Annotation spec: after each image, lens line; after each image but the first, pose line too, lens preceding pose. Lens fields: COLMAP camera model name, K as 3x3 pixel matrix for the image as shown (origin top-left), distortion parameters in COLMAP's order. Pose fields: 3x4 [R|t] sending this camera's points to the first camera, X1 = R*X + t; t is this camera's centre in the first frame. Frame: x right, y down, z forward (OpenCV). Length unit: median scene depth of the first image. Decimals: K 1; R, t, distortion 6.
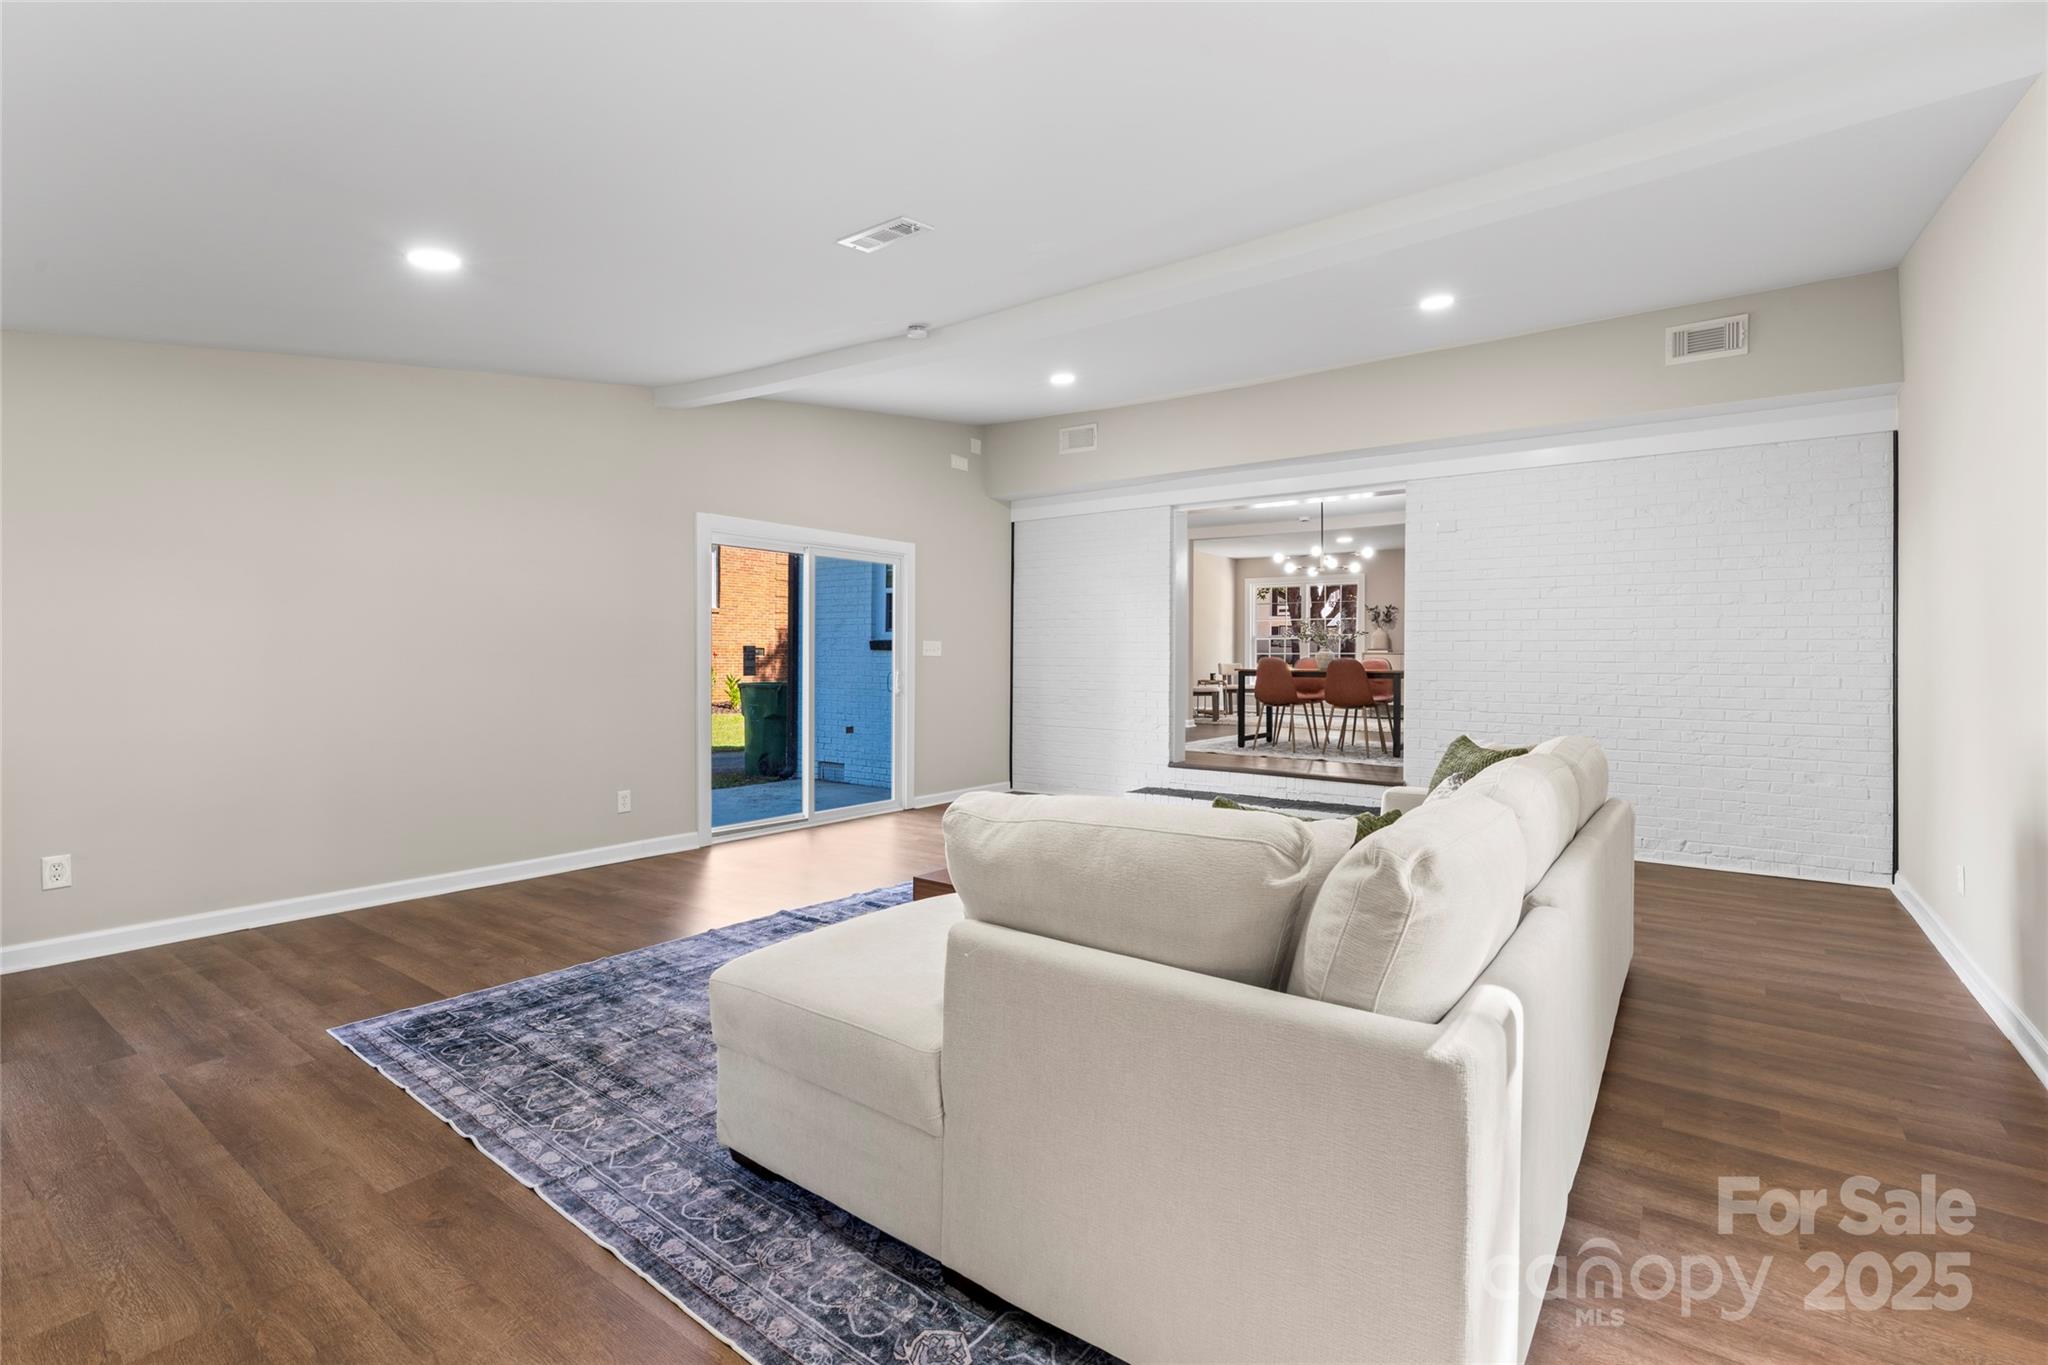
lens RADIAL K [[932.9, 0, 1023.1], [0, 932.9, 656.5], [0, 0, 1]] dist [-0.000191, -0.000083]
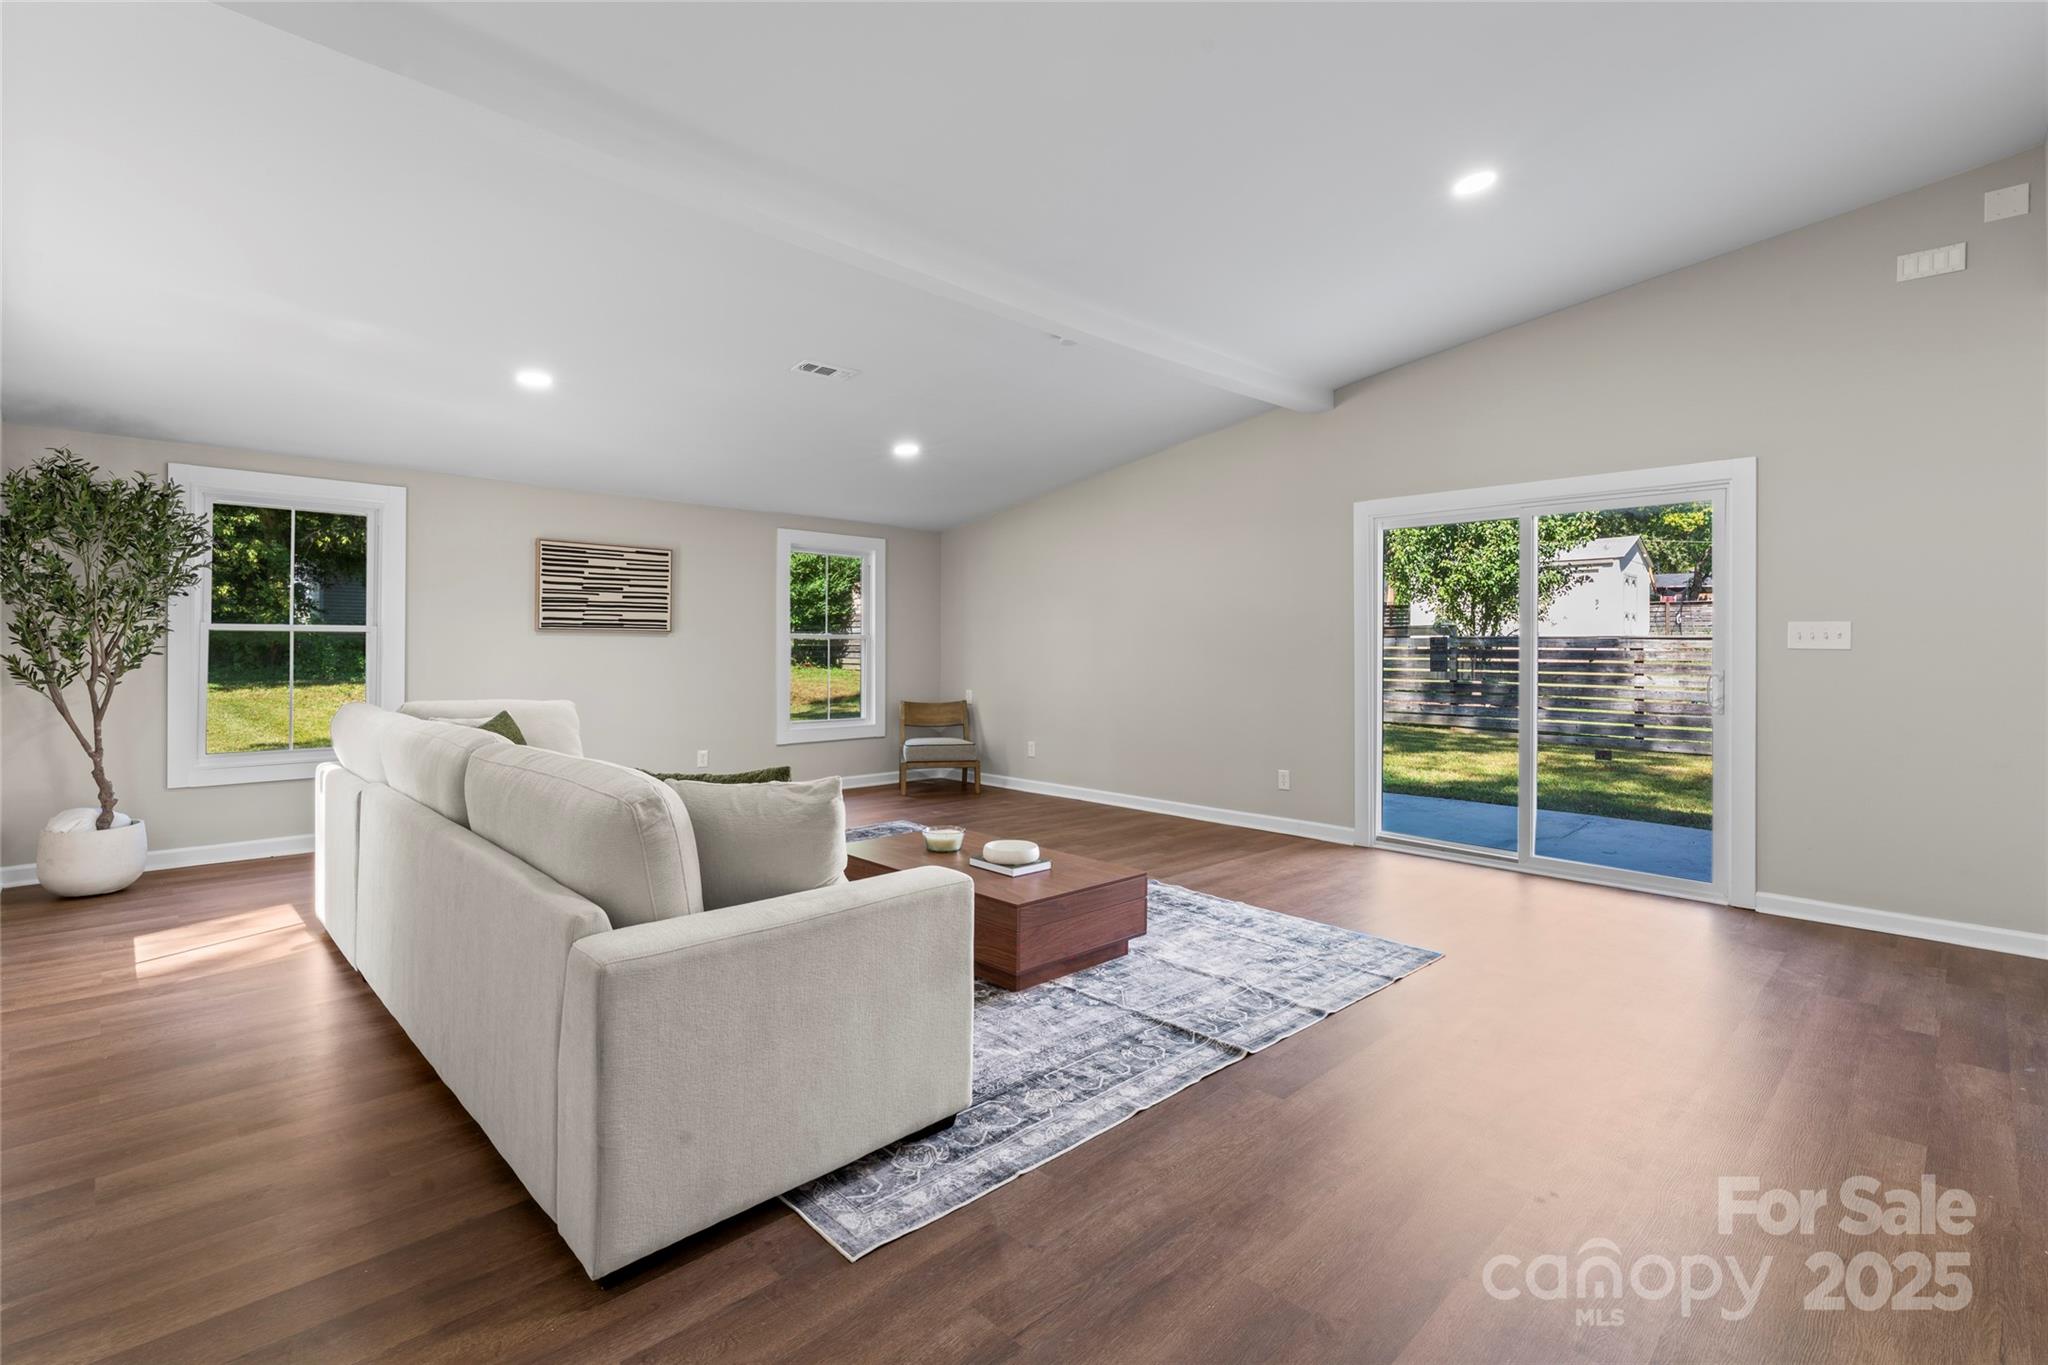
lens RADIAL K [[932.9, 0, 1023.1], [0, 932.9, 656.5], [0, 0, 1]] dist [-0.000191, -0.000083]
pose [[-0.149540, 0.000490, -0.988756, 1.285065], [-0.005652, 0.999983, 0.001350, 0.015450], [0.988740, 0.005790, -0.149535, 1.526227]]
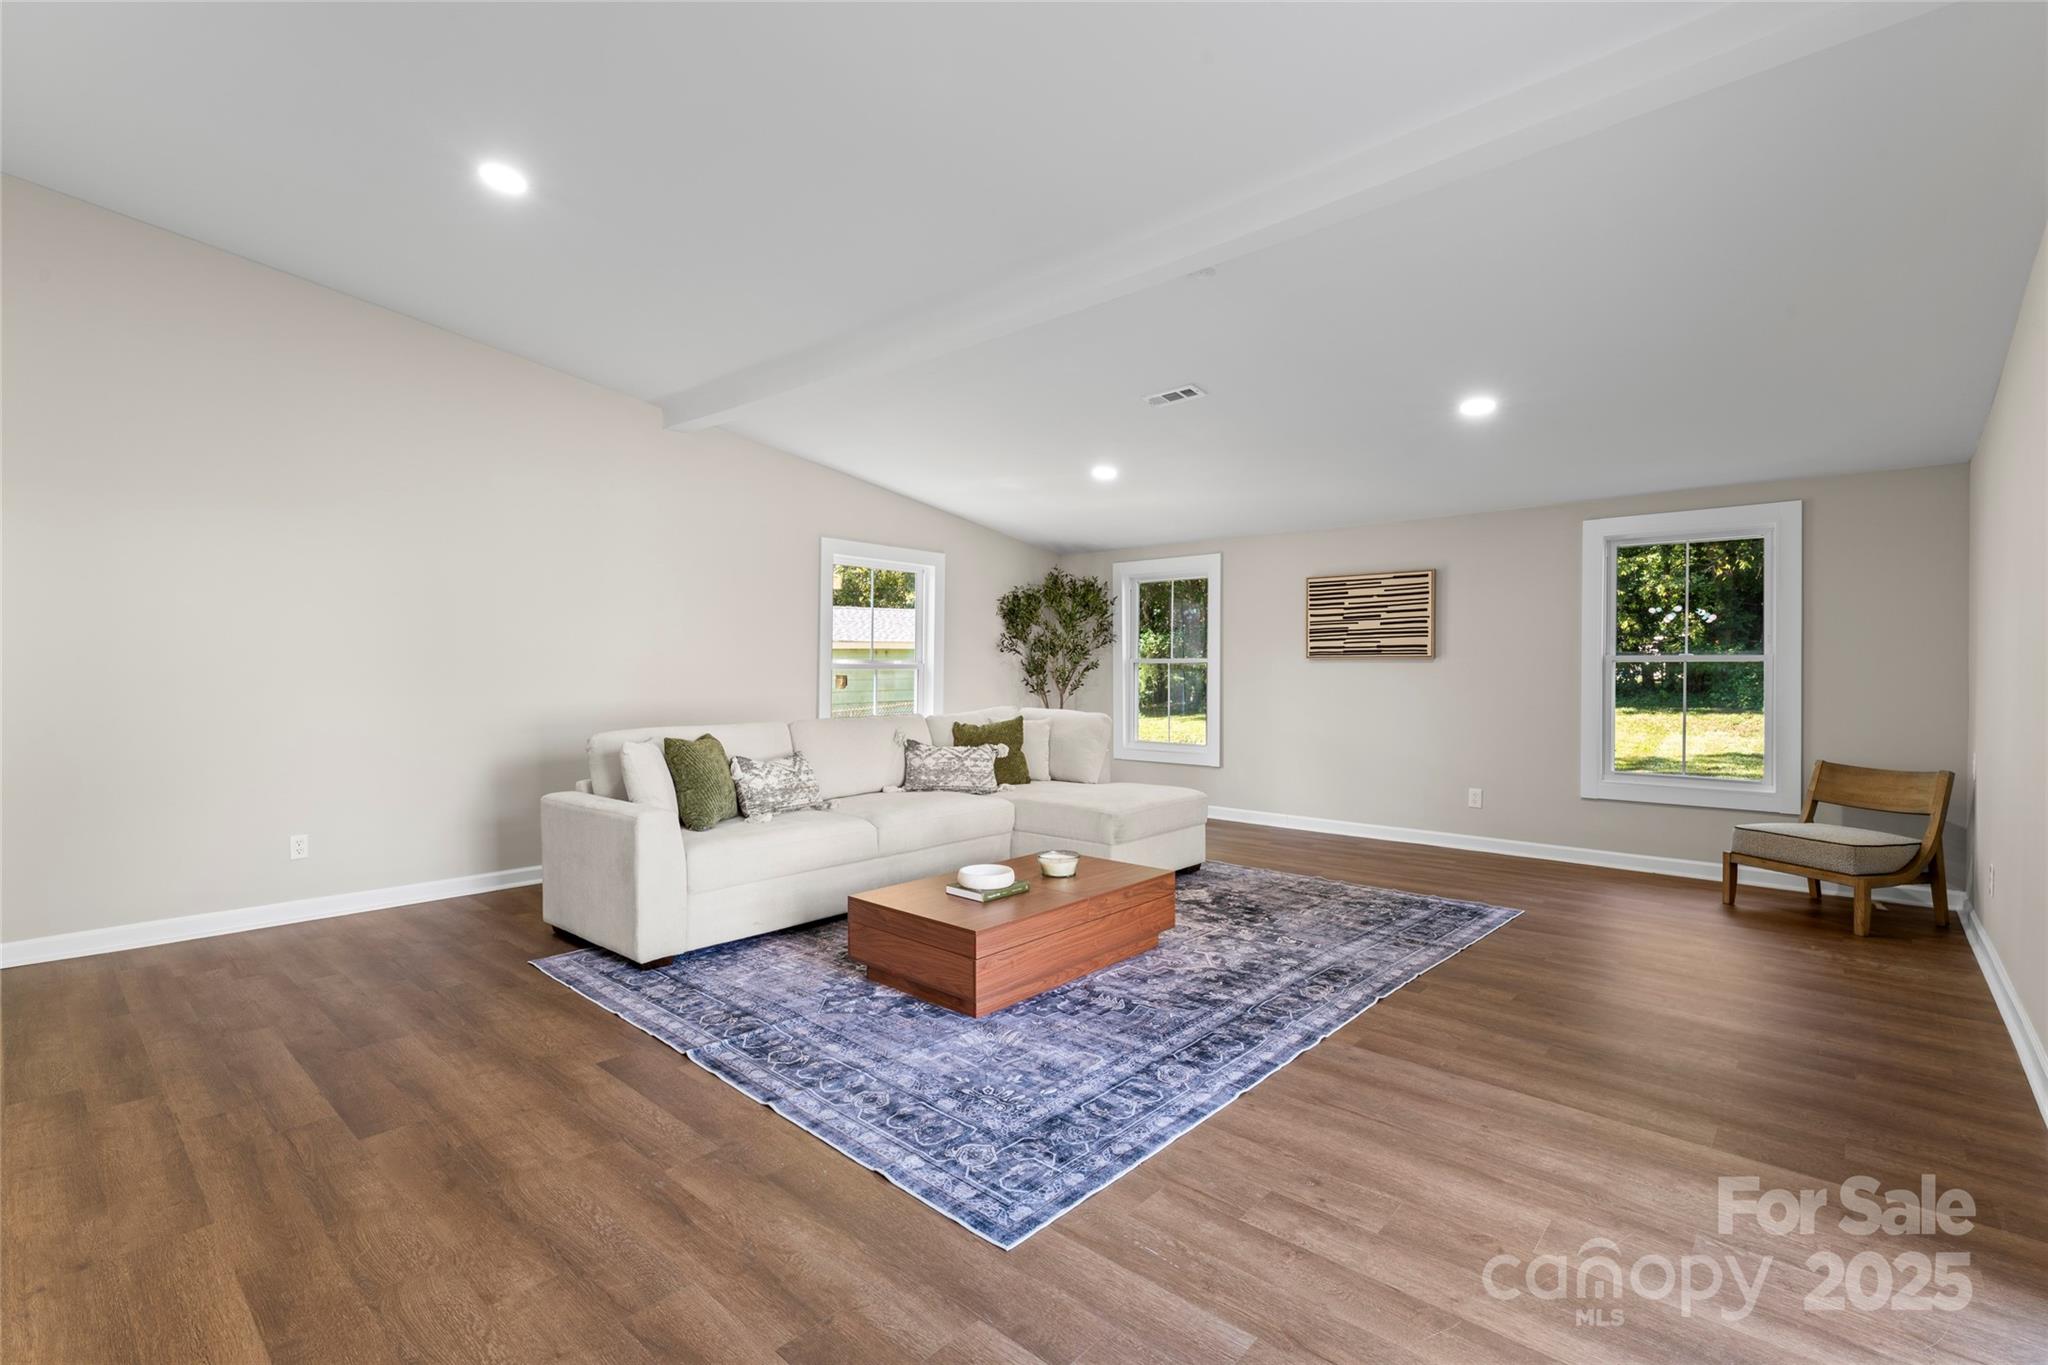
lens RADIAL K [[932.9, 0, 1023.1], [0, 932.9, 656.5], [0, 0, 1]] dist [-0.000191, -0.000083]
pose [[-0.995873, -0.006752, 0.090502, -0.042379], [-0.008395, 0.999807, -0.017781, 0.009069], [-0.090364, -0.018467, -0.995738, 2.514389]]
